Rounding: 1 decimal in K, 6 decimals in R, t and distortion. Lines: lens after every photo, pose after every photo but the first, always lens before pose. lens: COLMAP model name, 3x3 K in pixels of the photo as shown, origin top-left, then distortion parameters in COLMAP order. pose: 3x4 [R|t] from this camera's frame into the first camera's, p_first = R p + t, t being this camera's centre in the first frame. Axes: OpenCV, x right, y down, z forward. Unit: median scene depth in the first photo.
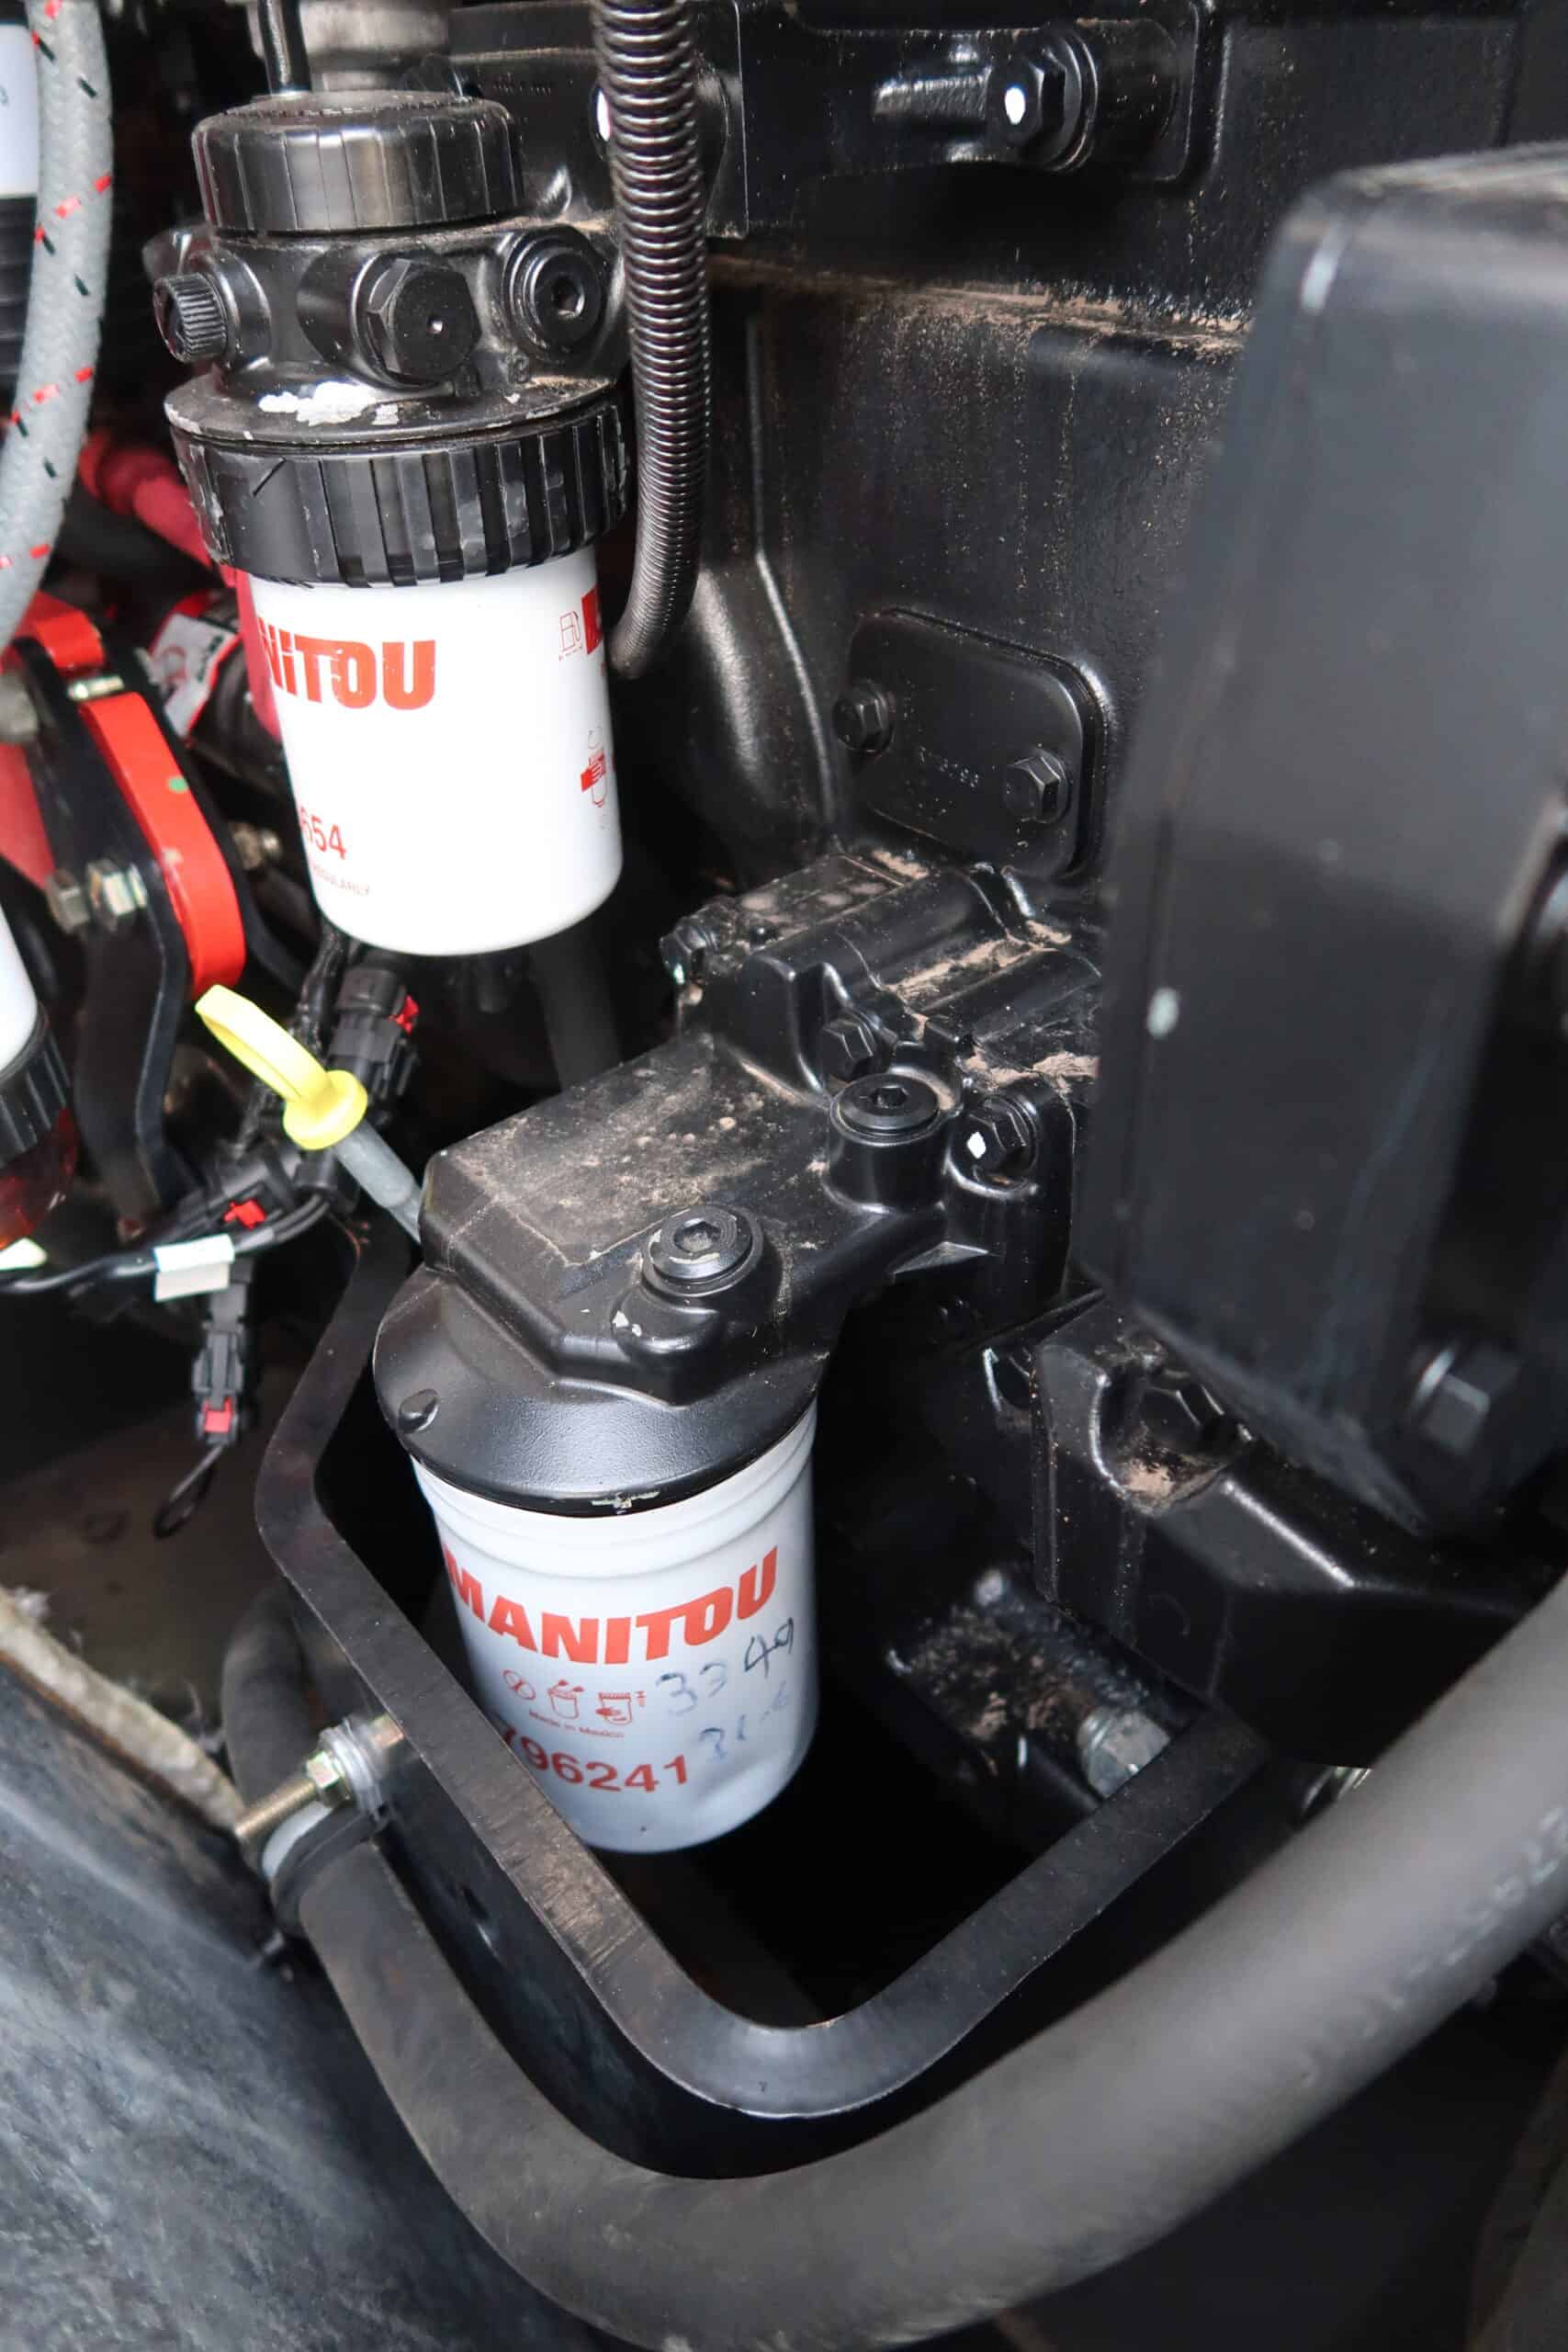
lens RADIAL K [[1611.9, 0, 781.4], [0, 1611.9, 1178.6], [0, 0, 1]] dist [-0.021656, 0.004084]
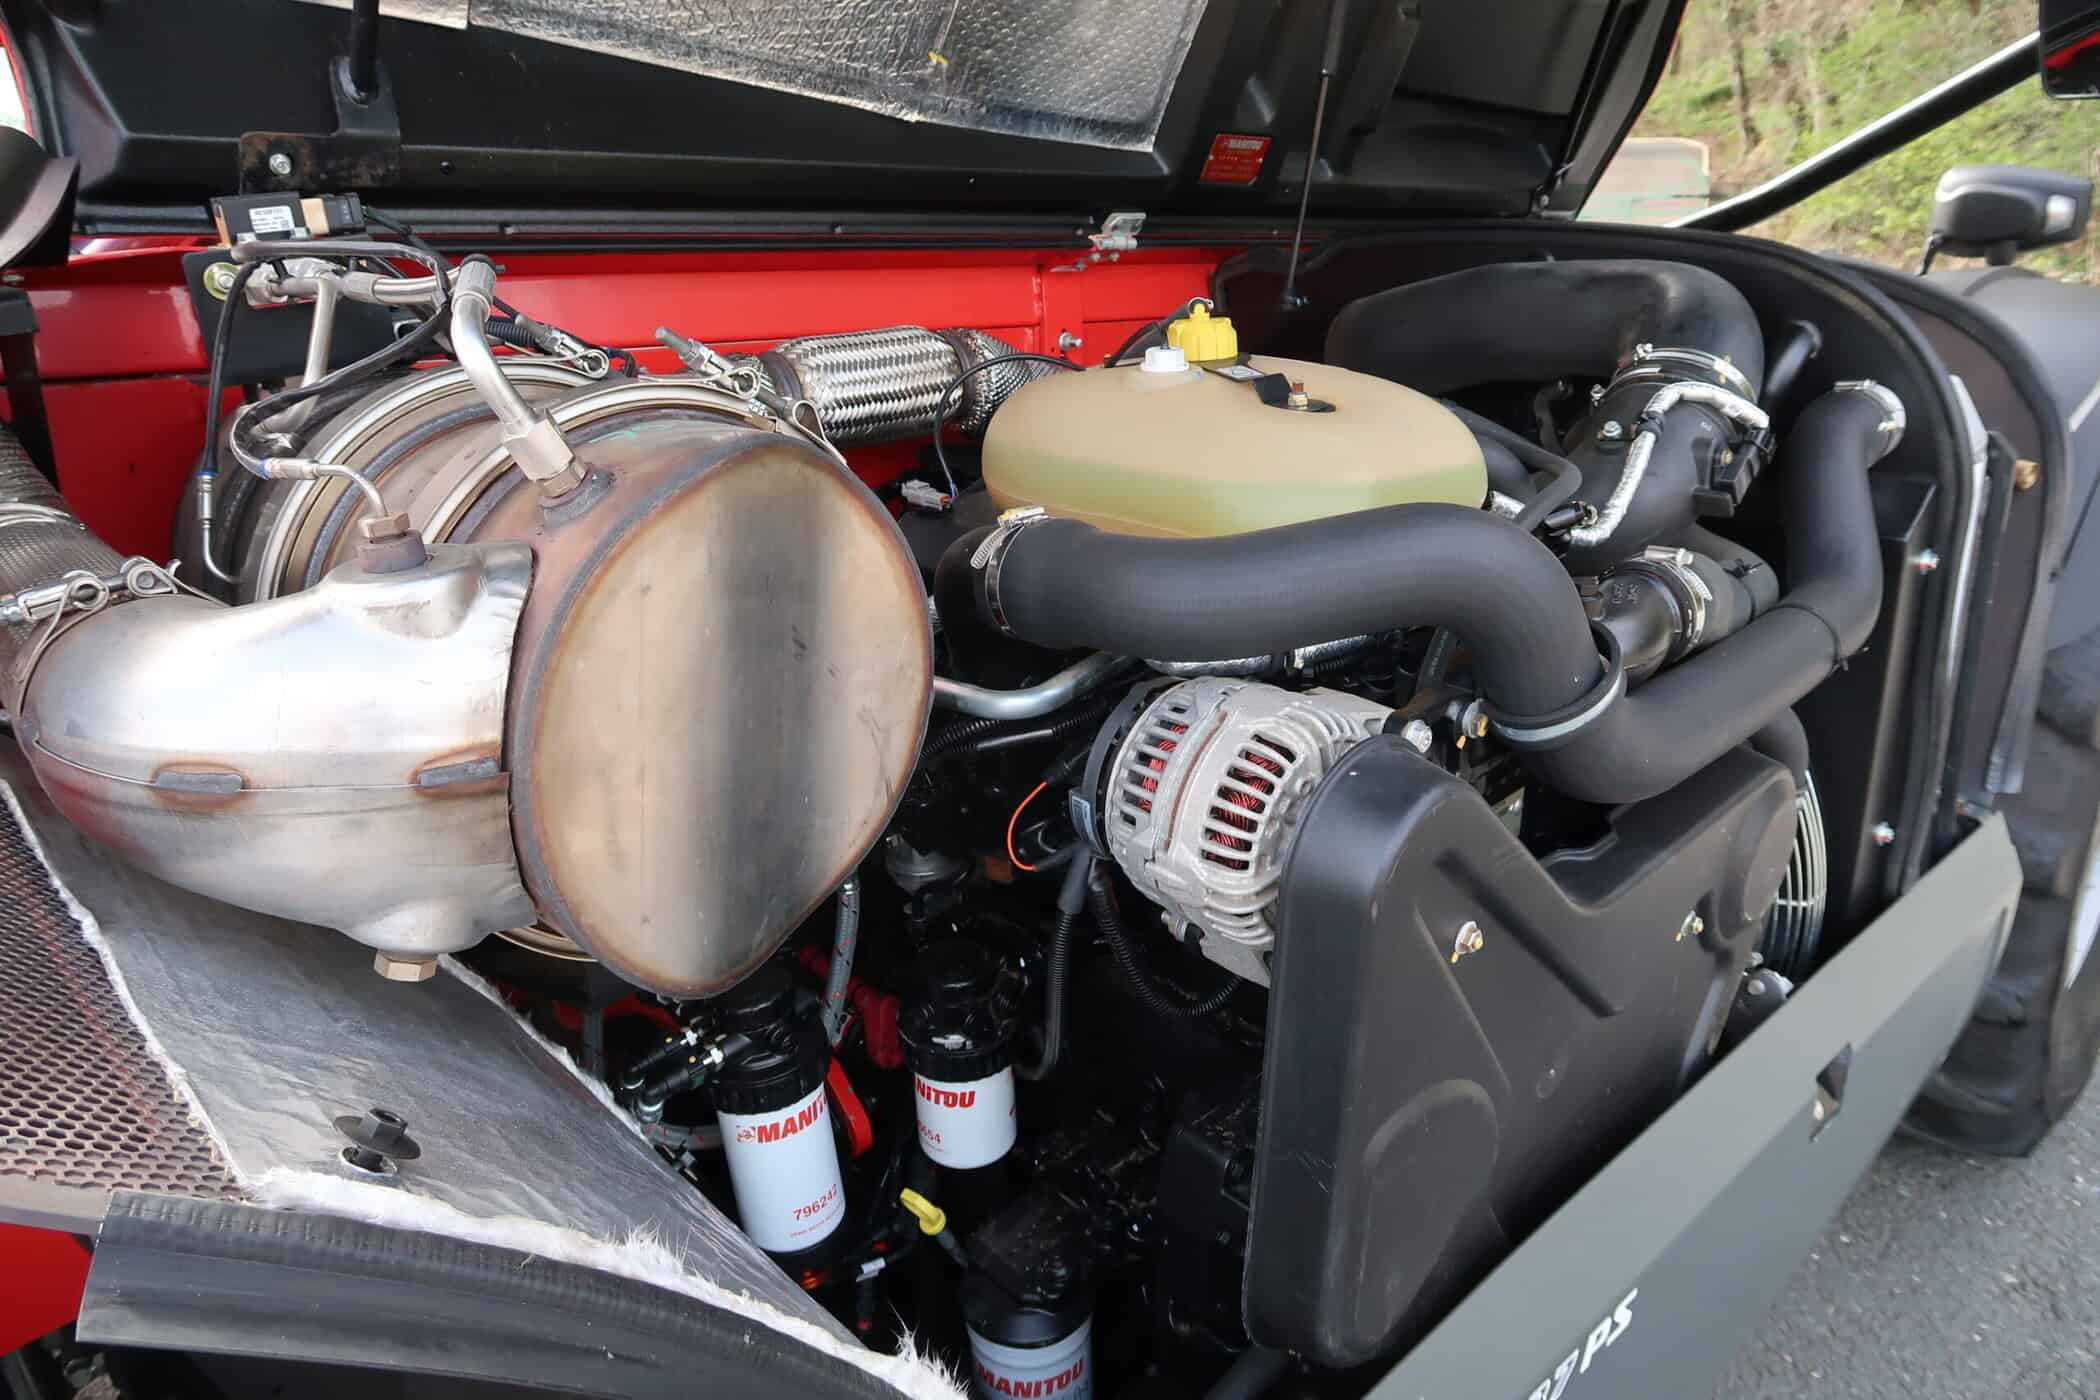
lens RADIAL K [[1439.3, 0, 1051.6], [0, 1439.3, 705.4], [0, 0, 1]] dist [-0.021656, 0.004084]
pose [[0.996920, -0.039292, 0.067875, -0.216880], [0.053465, 0.973663, -0.221634, -0.427075], [-0.057379, 0.224580, 0.972765, -2.180340]]
